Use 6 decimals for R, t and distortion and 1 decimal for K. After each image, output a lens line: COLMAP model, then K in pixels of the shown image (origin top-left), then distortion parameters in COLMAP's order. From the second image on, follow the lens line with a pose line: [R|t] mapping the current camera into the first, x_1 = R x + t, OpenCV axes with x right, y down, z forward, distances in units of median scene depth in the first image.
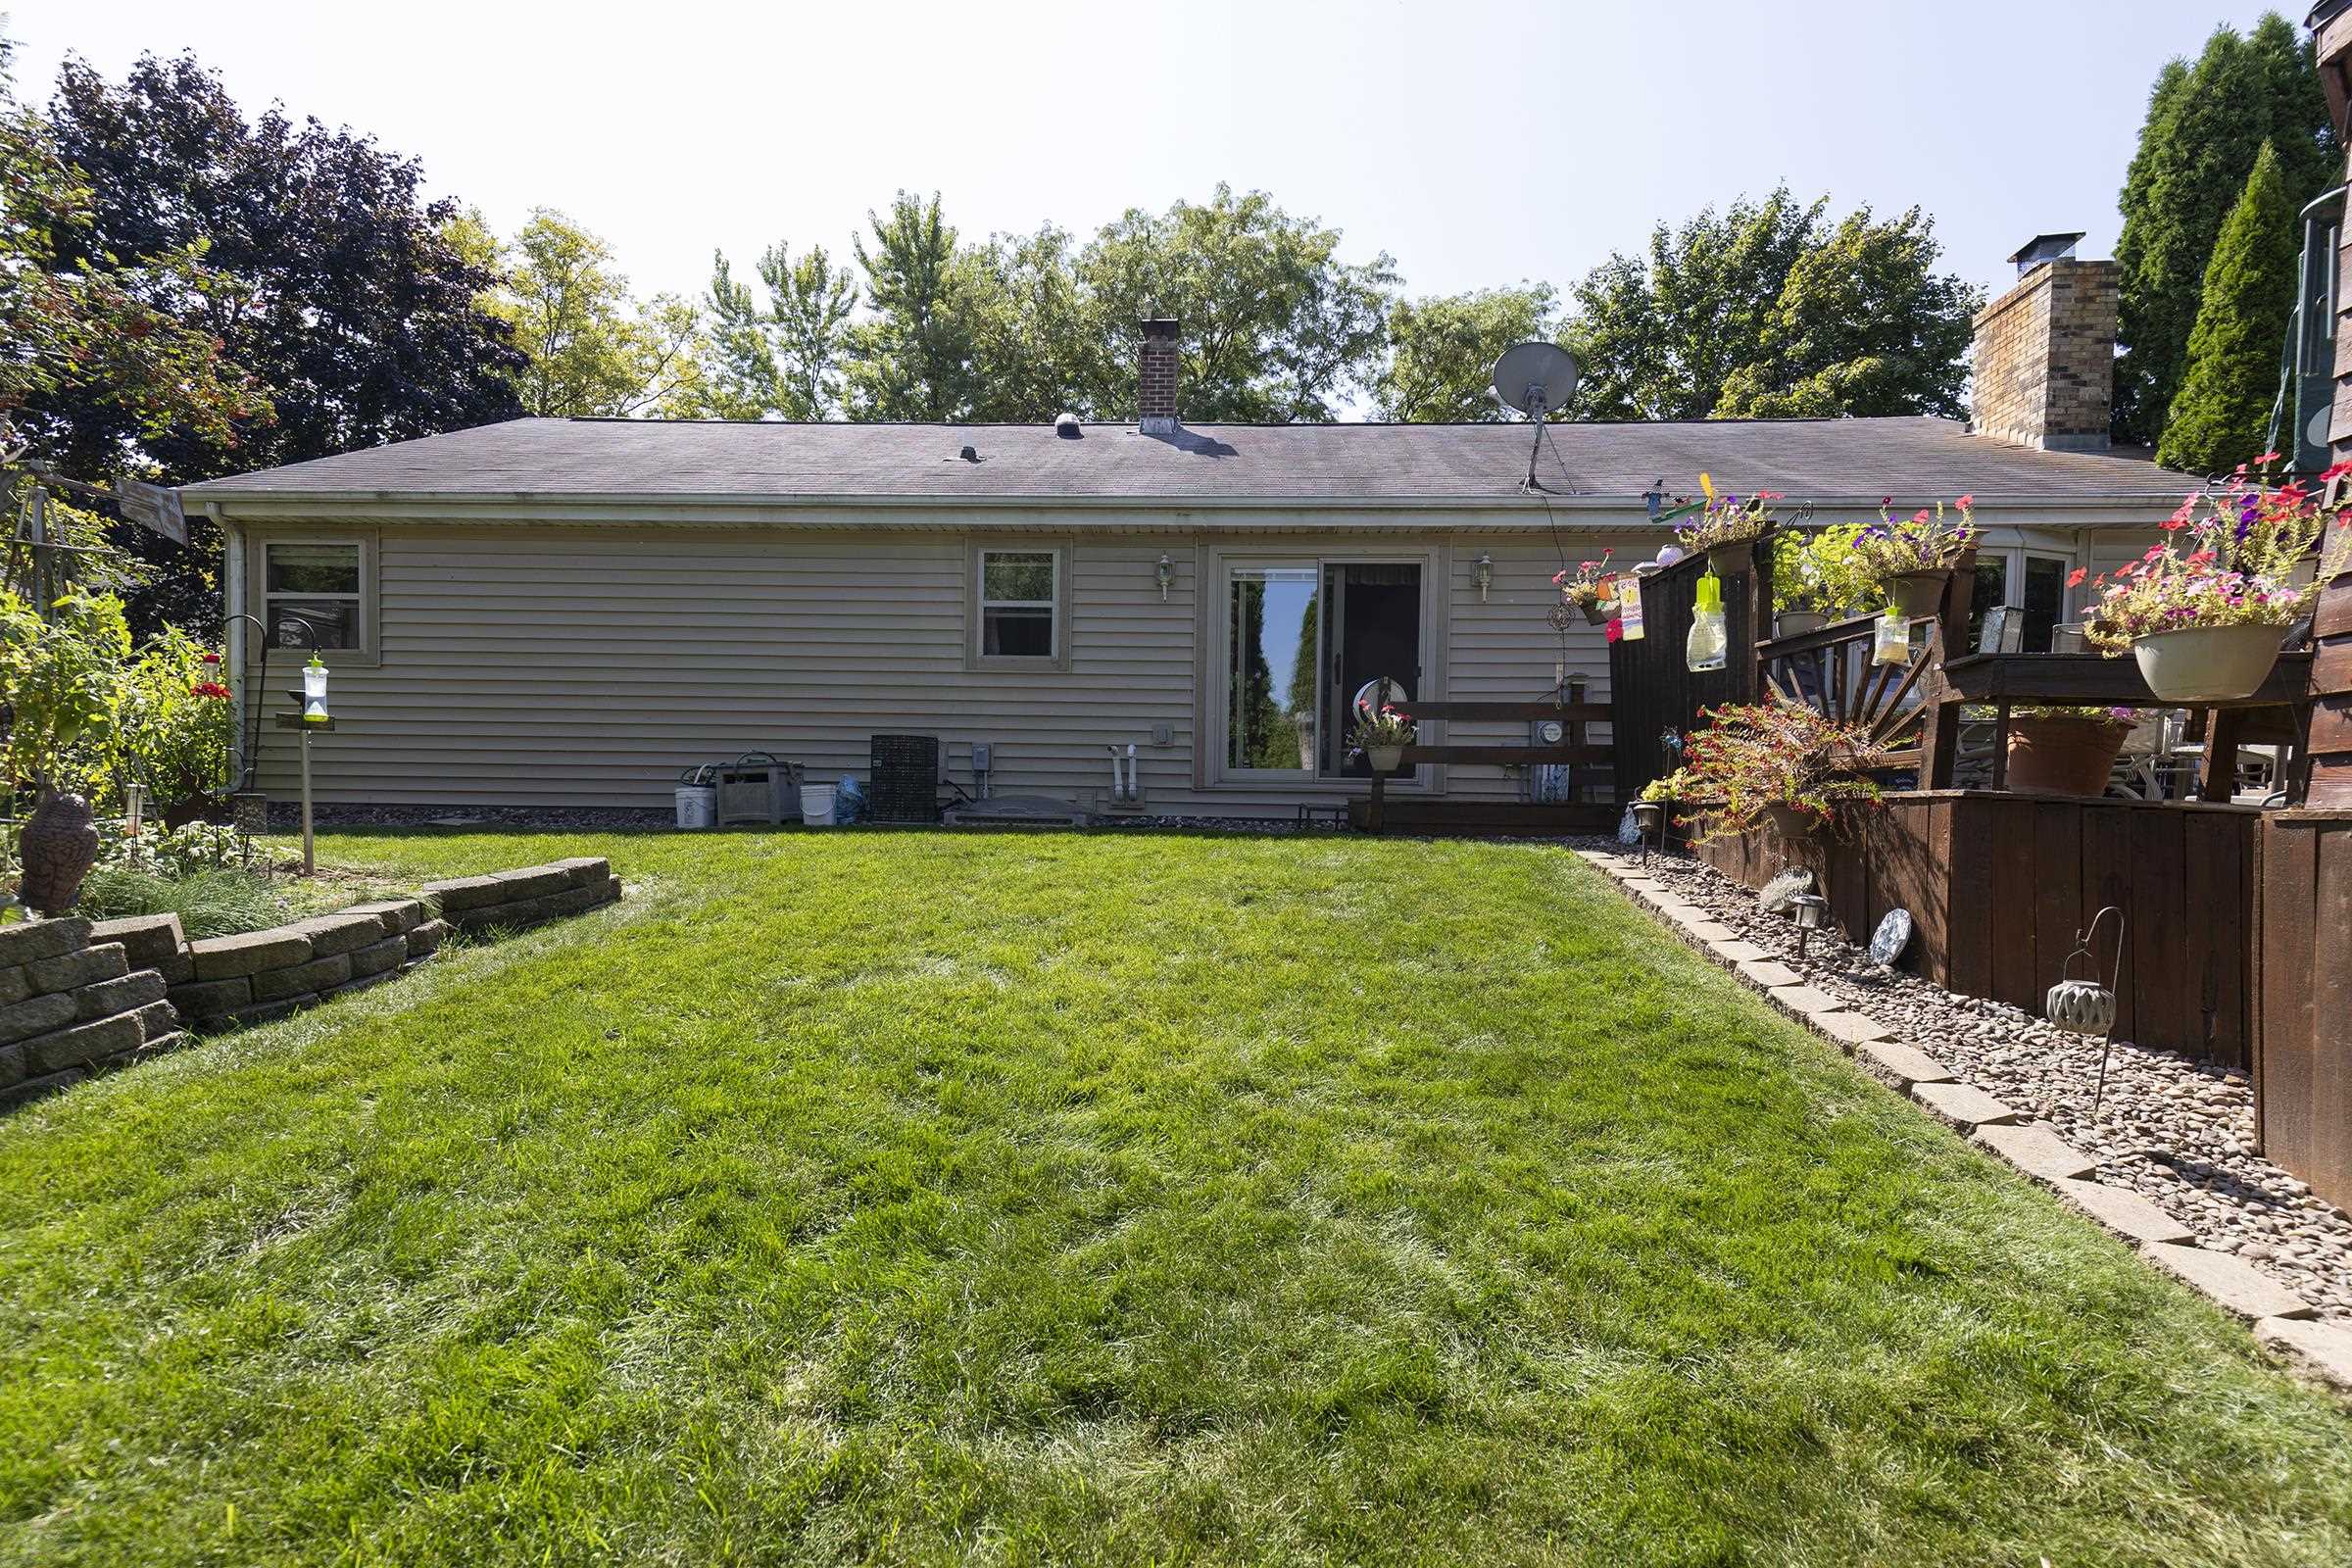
lens RADIAL K [[1022.1, 0, 1171.5], [0, 1022.1, 820.4], [0, 0, 1]] dist [0.010251, -0.000893]
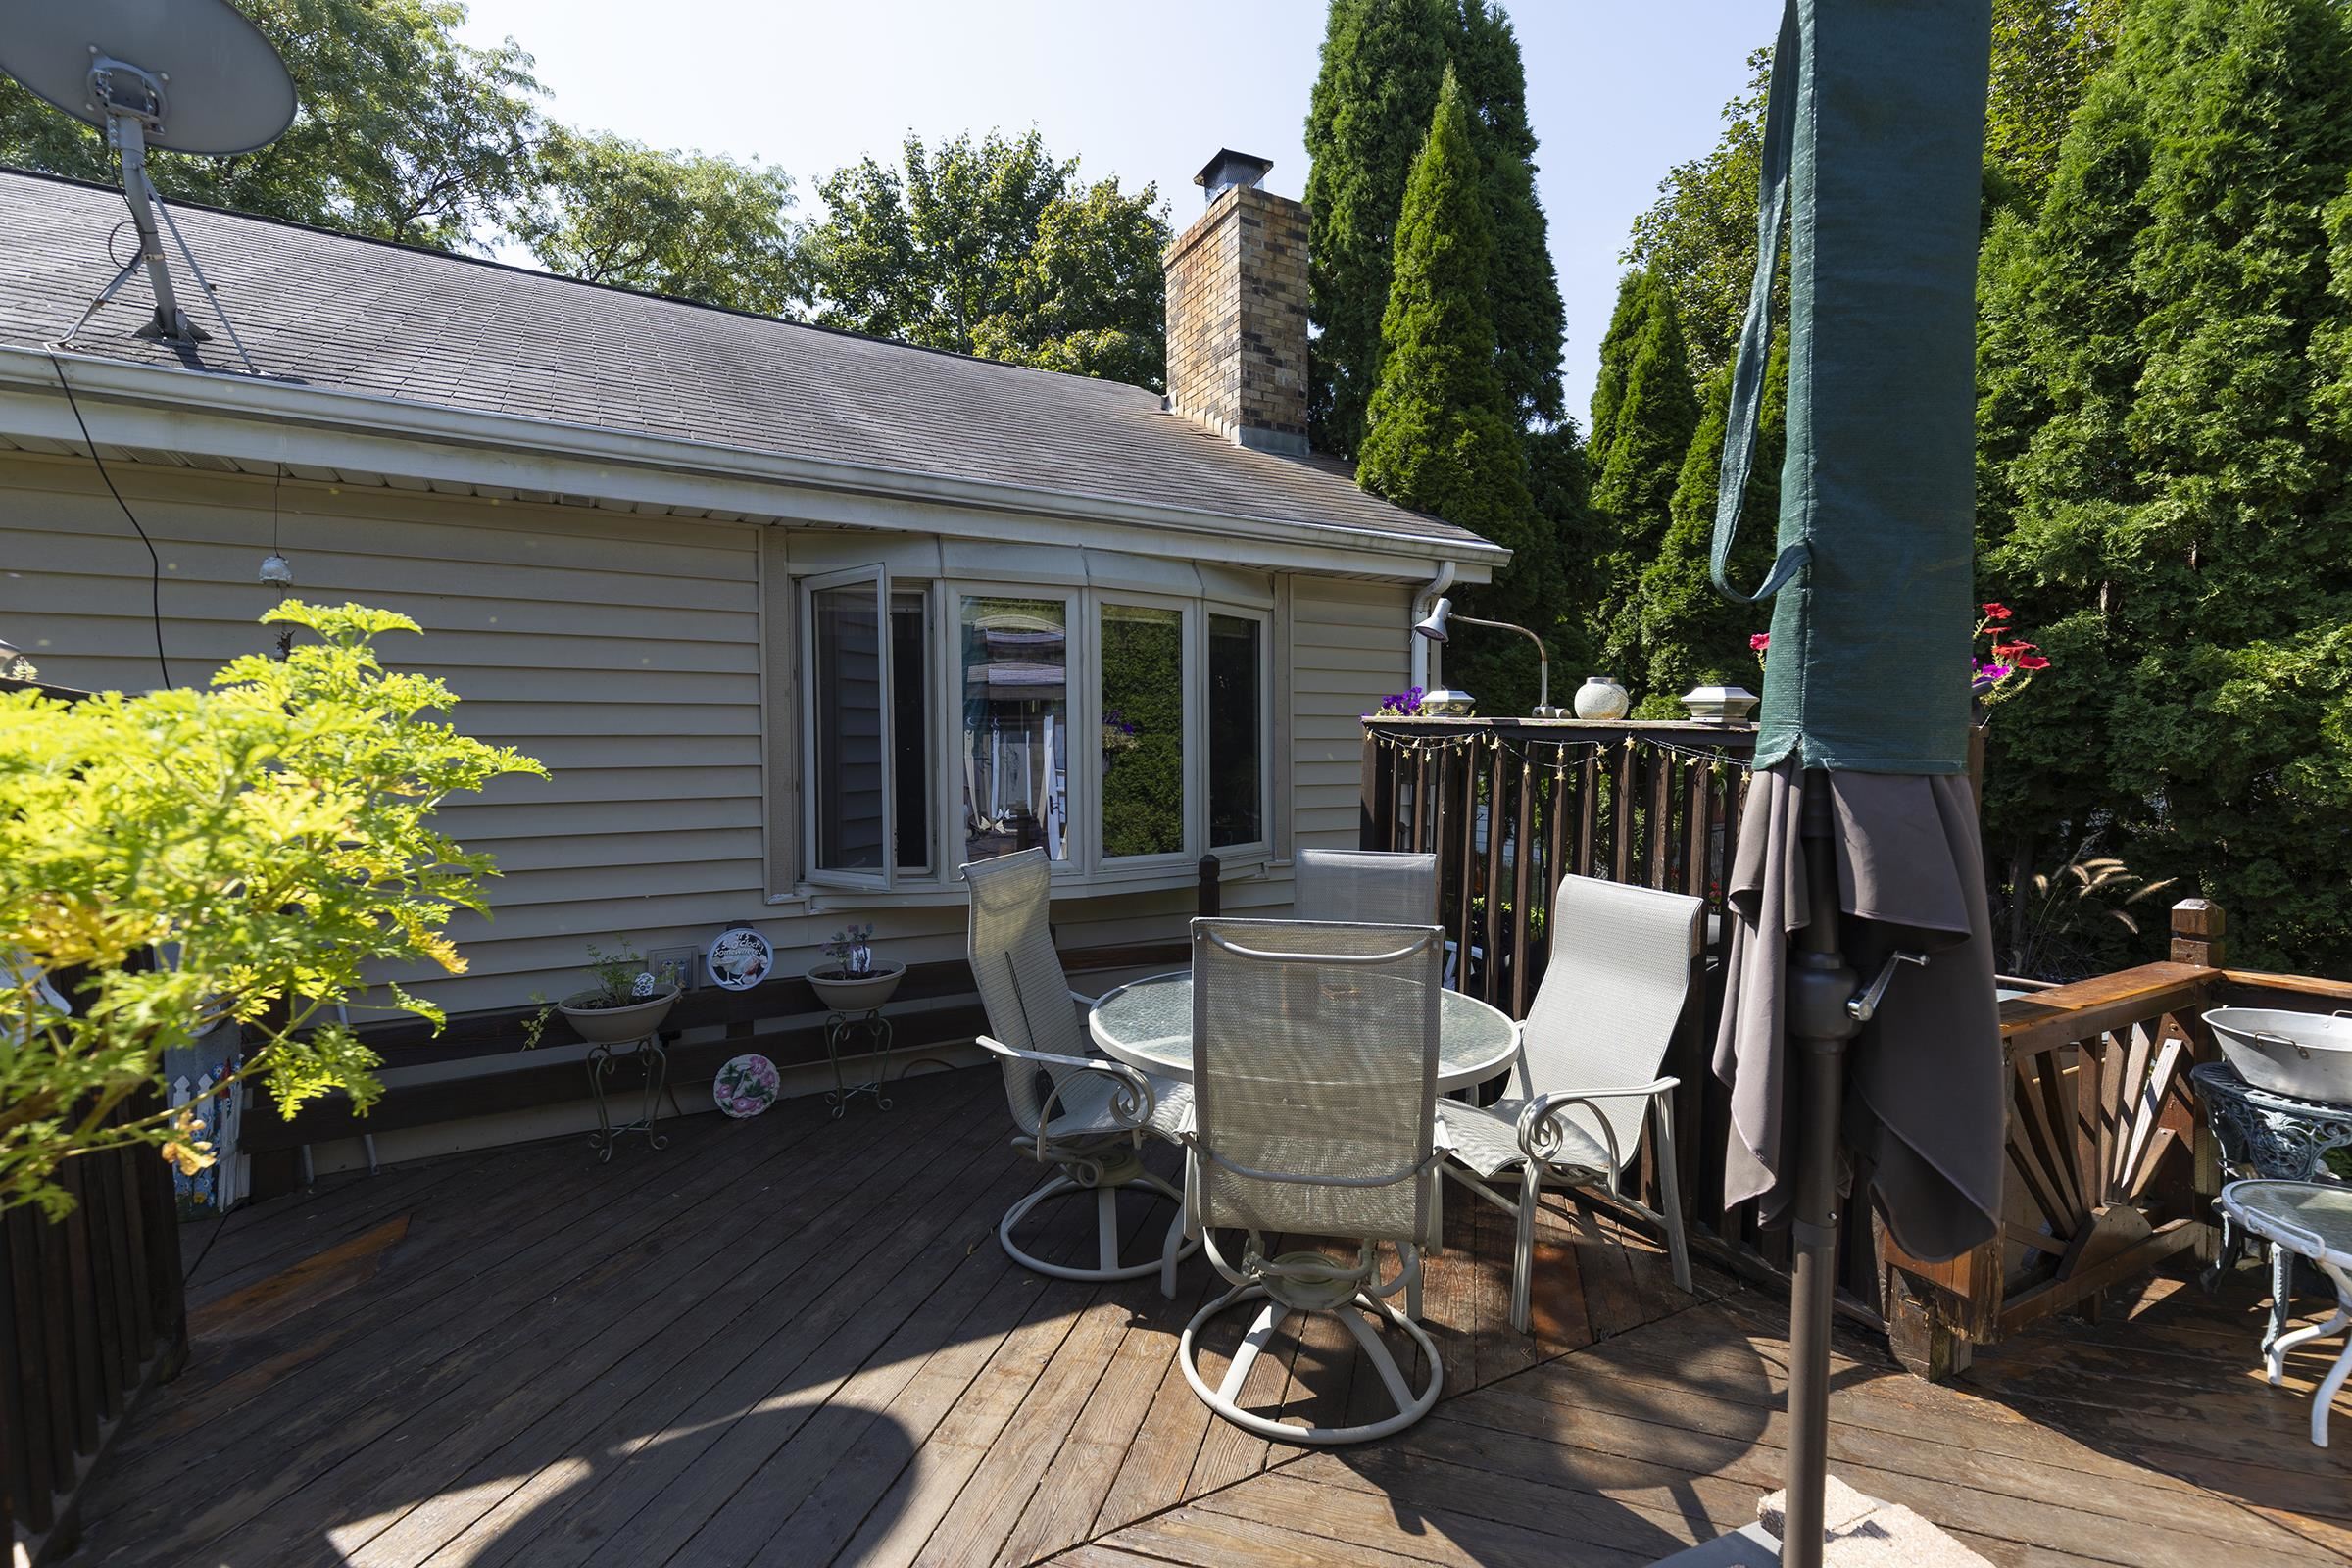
lens RADIAL K [[1070.5, 0, 1173.1], [0, 1070.5, 731.5], [0, 0, 1]] dist [0.013956, -0.001383]
pose [[0.826557, -0.013502, 0.562691, 0.388066], [0.033399, 0.999127, -0.025086, -0.144480], [-0.561861, 0.039529, 0.826287, 0.420891]]
